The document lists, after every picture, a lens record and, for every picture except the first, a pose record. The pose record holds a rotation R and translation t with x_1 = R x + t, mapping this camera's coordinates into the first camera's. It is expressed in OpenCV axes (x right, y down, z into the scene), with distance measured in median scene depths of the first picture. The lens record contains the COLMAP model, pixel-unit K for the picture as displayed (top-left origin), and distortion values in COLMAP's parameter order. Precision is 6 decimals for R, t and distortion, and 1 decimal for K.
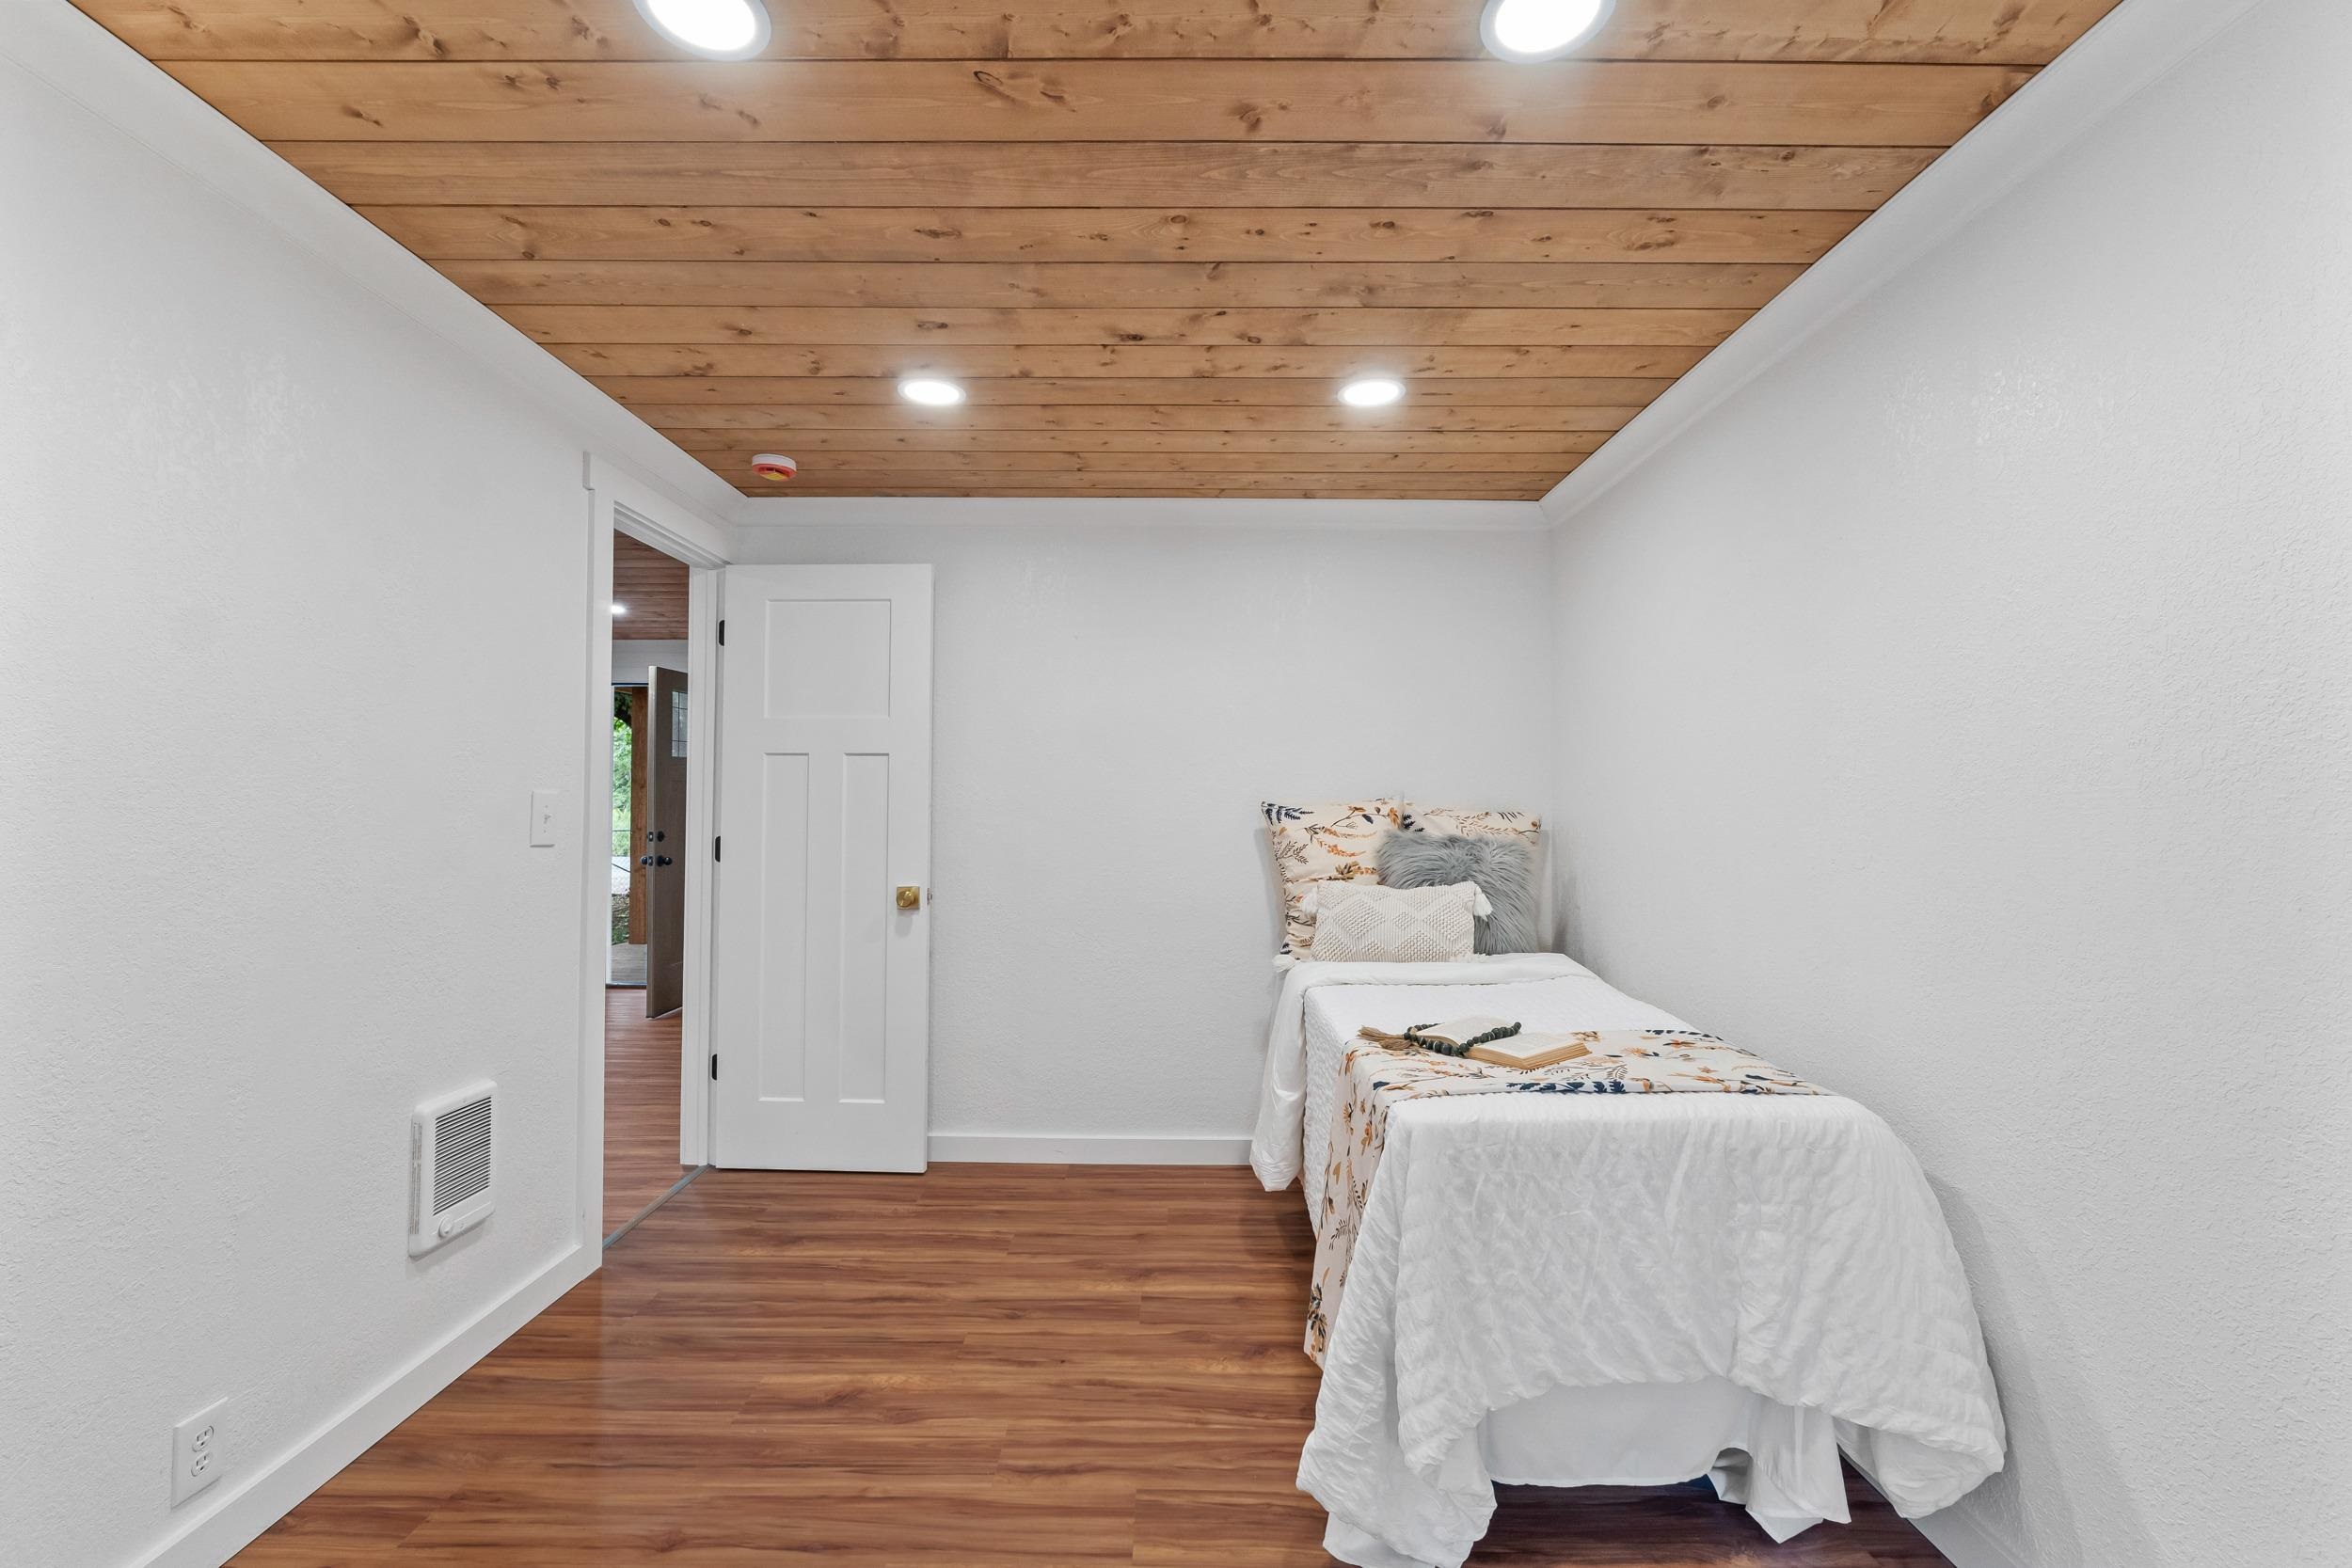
lens RADIAL K [[992.0, 0, 1176.0], [0, 992.0, 784.0], [0, 0, 1]] dist [-0.000166, -0.000029]
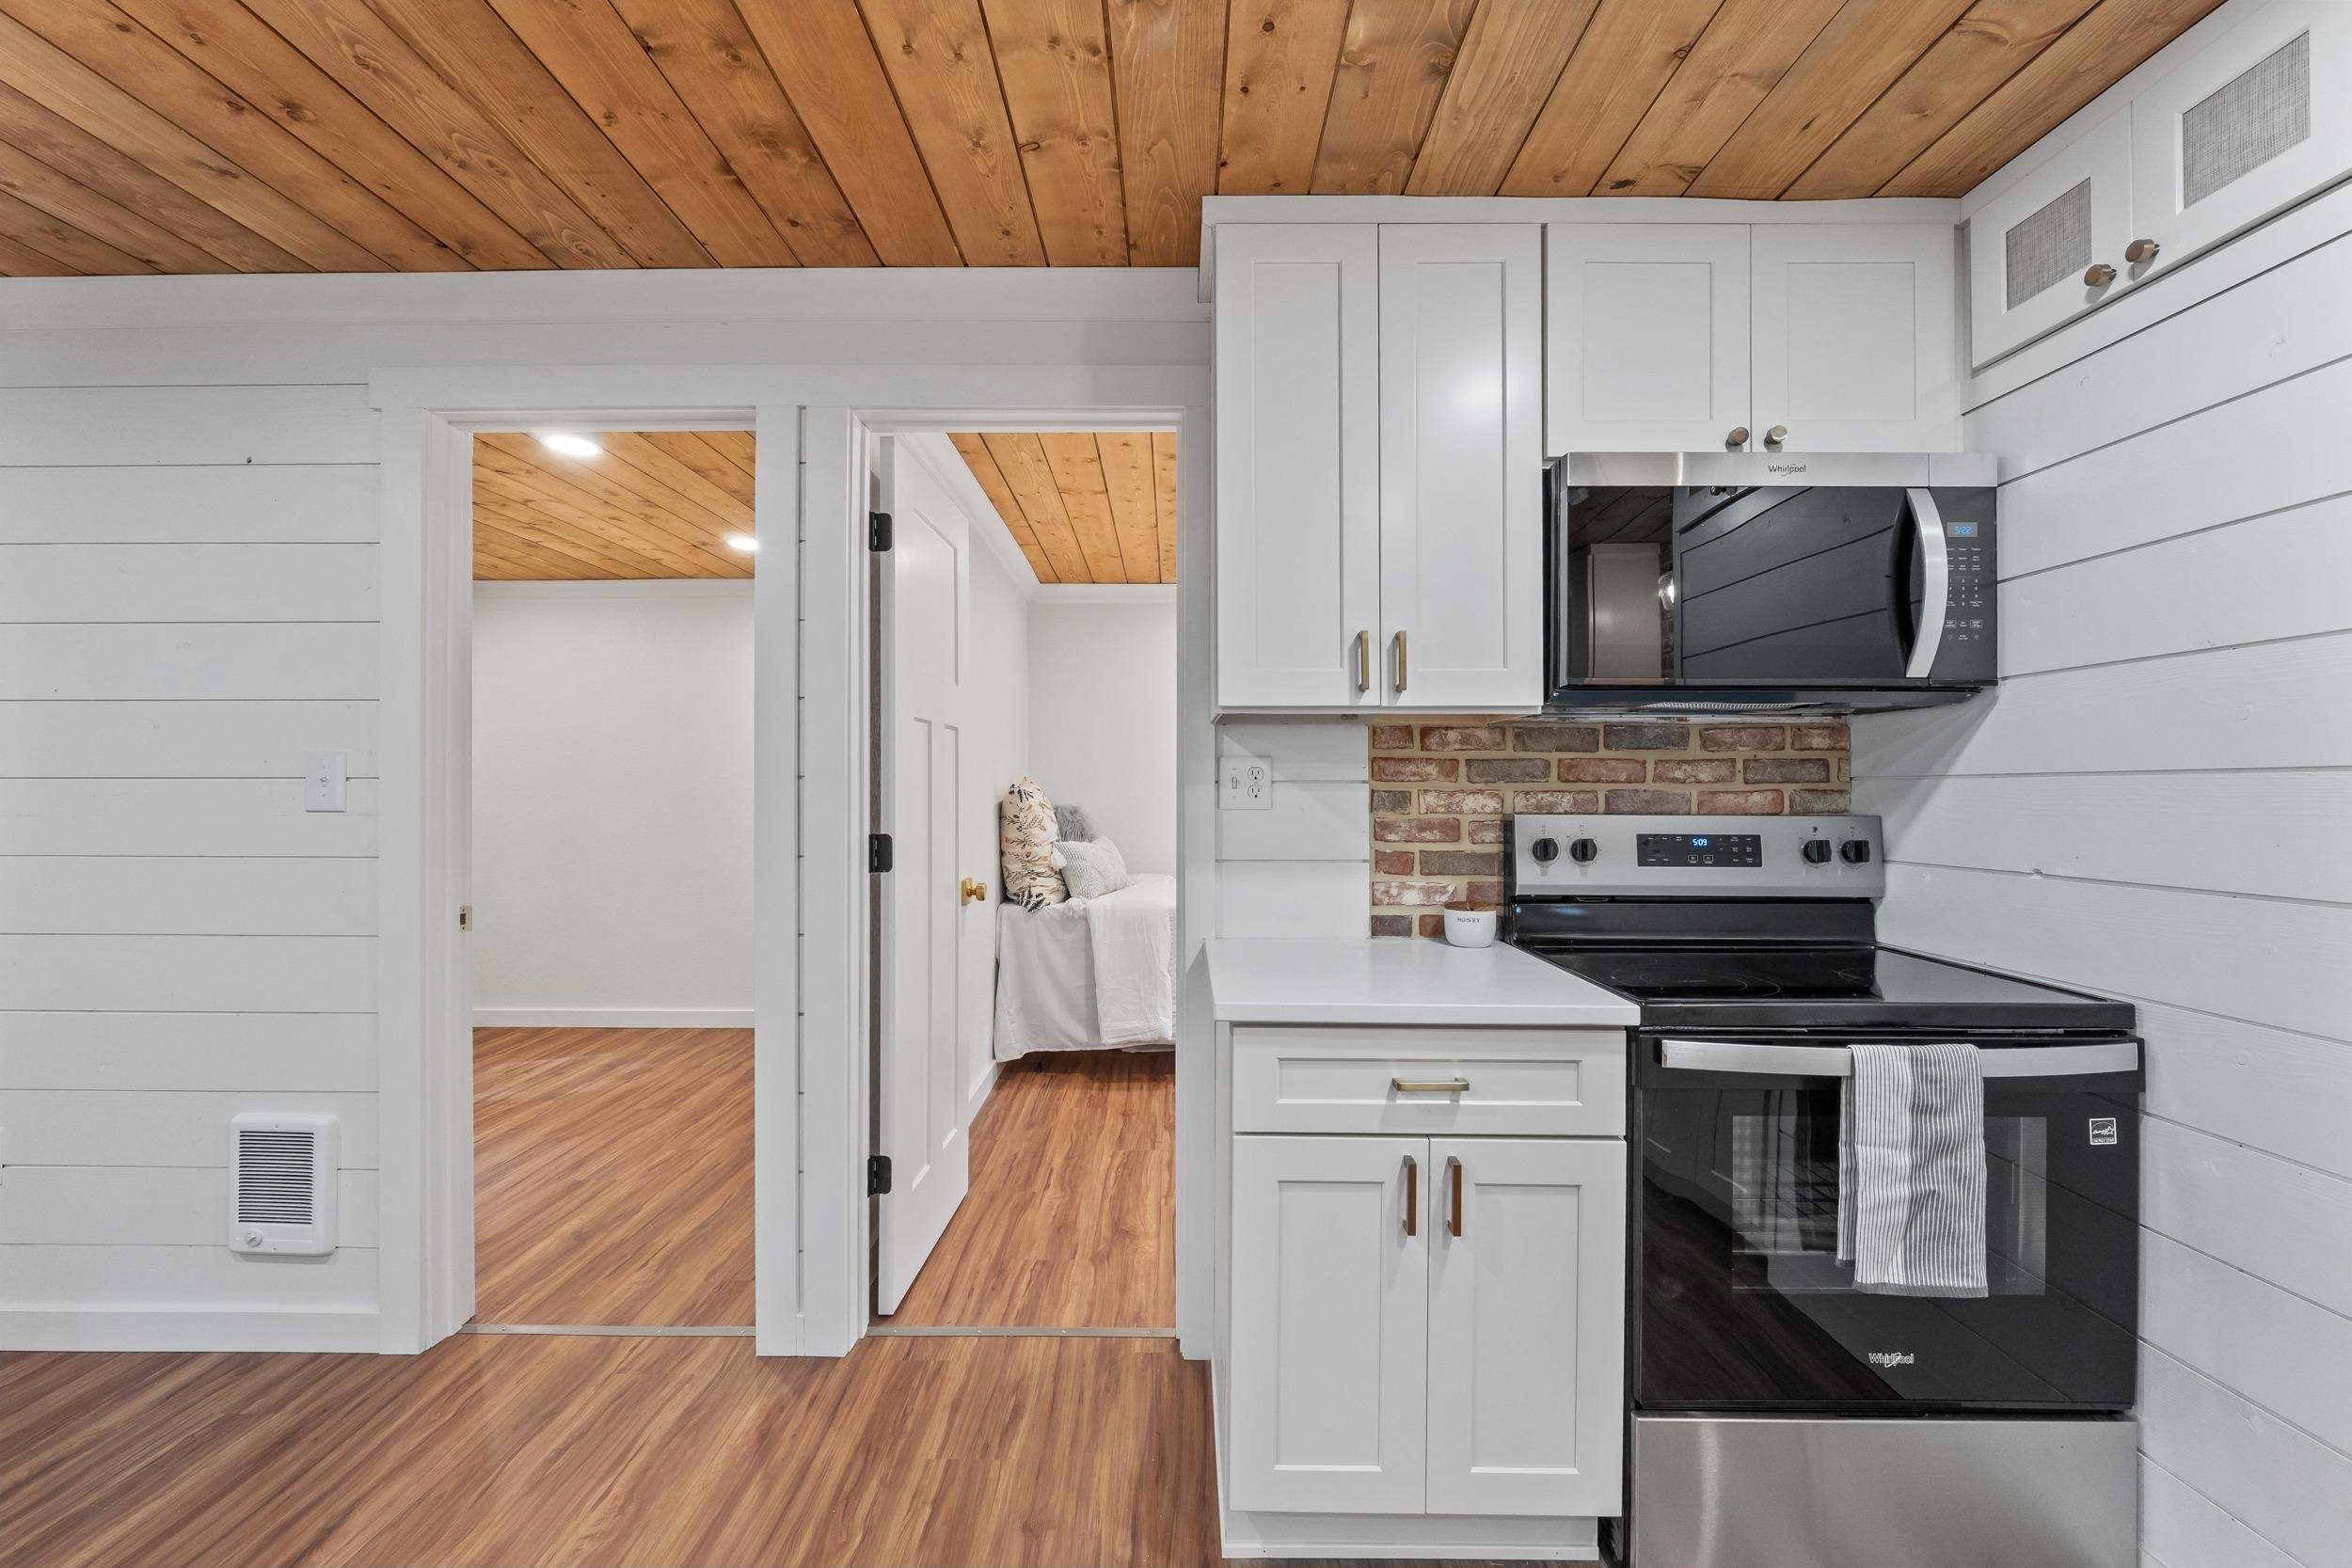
lens RADIAL K [[977.8, 0, 1166.2], [0, 977.8, 791.7], [0, 0, 1]] dist [-0.006969, -0.000305]
pose [[0.006912, -0.006628, 0.999954, -1.306143], [-0.023679, 0.999697, 0.006790, 0.016834], [-0.999696, -0.023725, 0.006753, 0.932221]]
